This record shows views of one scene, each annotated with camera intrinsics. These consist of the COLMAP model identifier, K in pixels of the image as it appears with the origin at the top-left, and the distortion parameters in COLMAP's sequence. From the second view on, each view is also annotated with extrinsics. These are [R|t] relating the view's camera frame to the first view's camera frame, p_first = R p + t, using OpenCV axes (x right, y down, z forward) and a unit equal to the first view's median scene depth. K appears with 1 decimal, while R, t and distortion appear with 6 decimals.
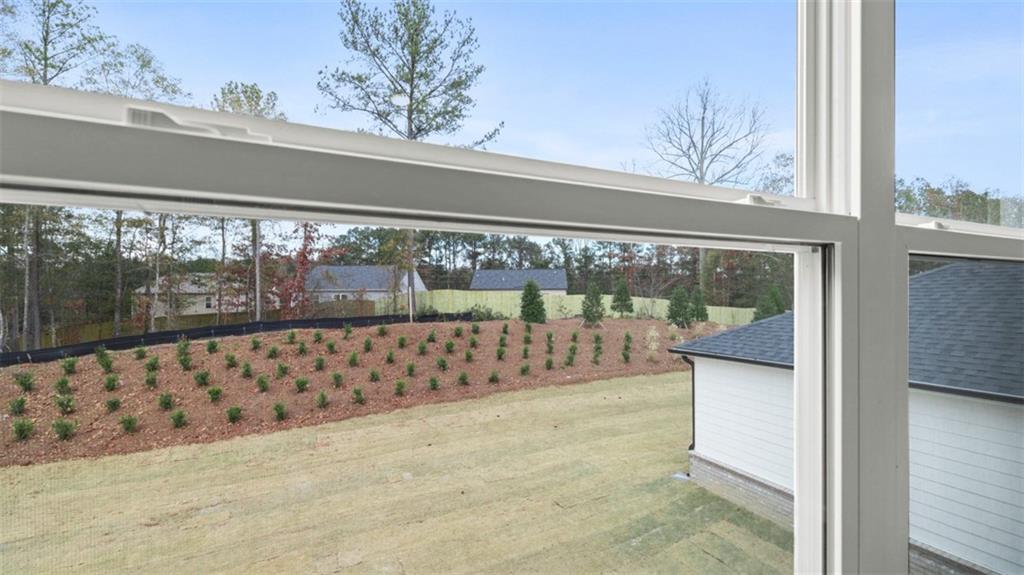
lens RADIAL K [[439.4, 0, 512.0], [0, 439.4, 287.5], [0, 0, 1]] dist [0.001543, 0.000095]
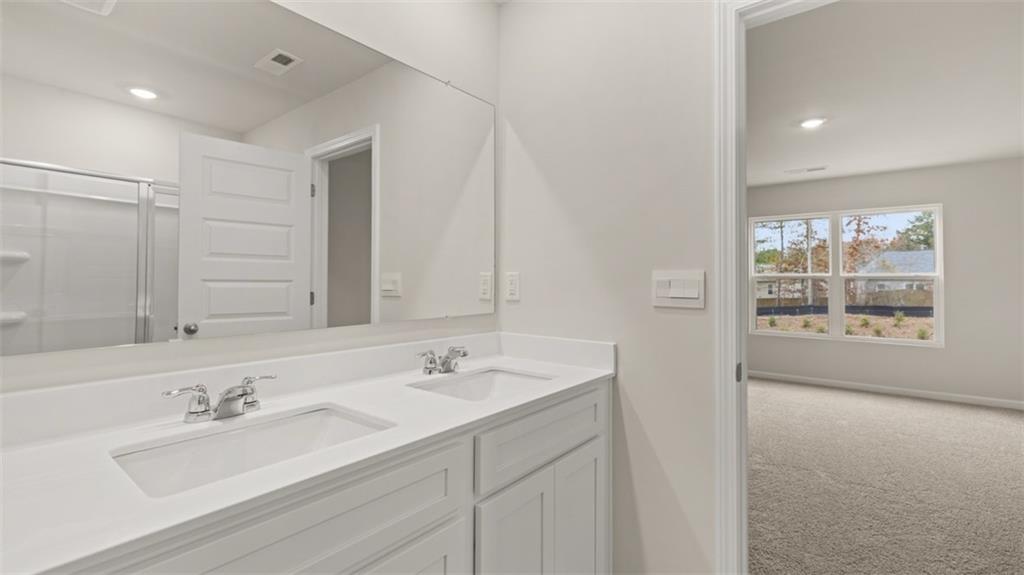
lens RADIAL K [[430.5, 0, 505.5], [0, 430.5, 284.7], [0, 0, 1]] dist [-0.001849, -0.000253]
pose [[0.402122, 0.012278, -0.915504, 0.153129], [0.007190, 0.999837, 0.016567, -0.004314], [0.915558, -0.013245, 0.401969, -0.216670]]
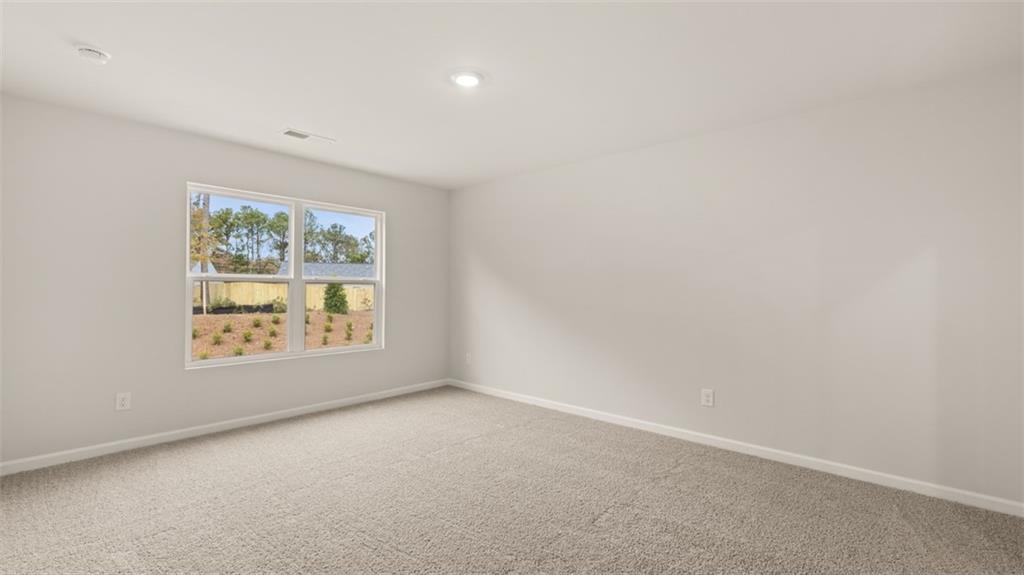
lens RADIAL K [[430.5, 0, 505.5], [0, 430.5, 284.7], [0, 0, 1]] dist [-0.001849, -0.000253]
pose [[0.924812, 0.014464, 0.380149, 0.032272], [-0.016862, 0.999853, 0.002980, -0.003518], [-0.380050, -0.009166, 0.924921, -0.168815]]
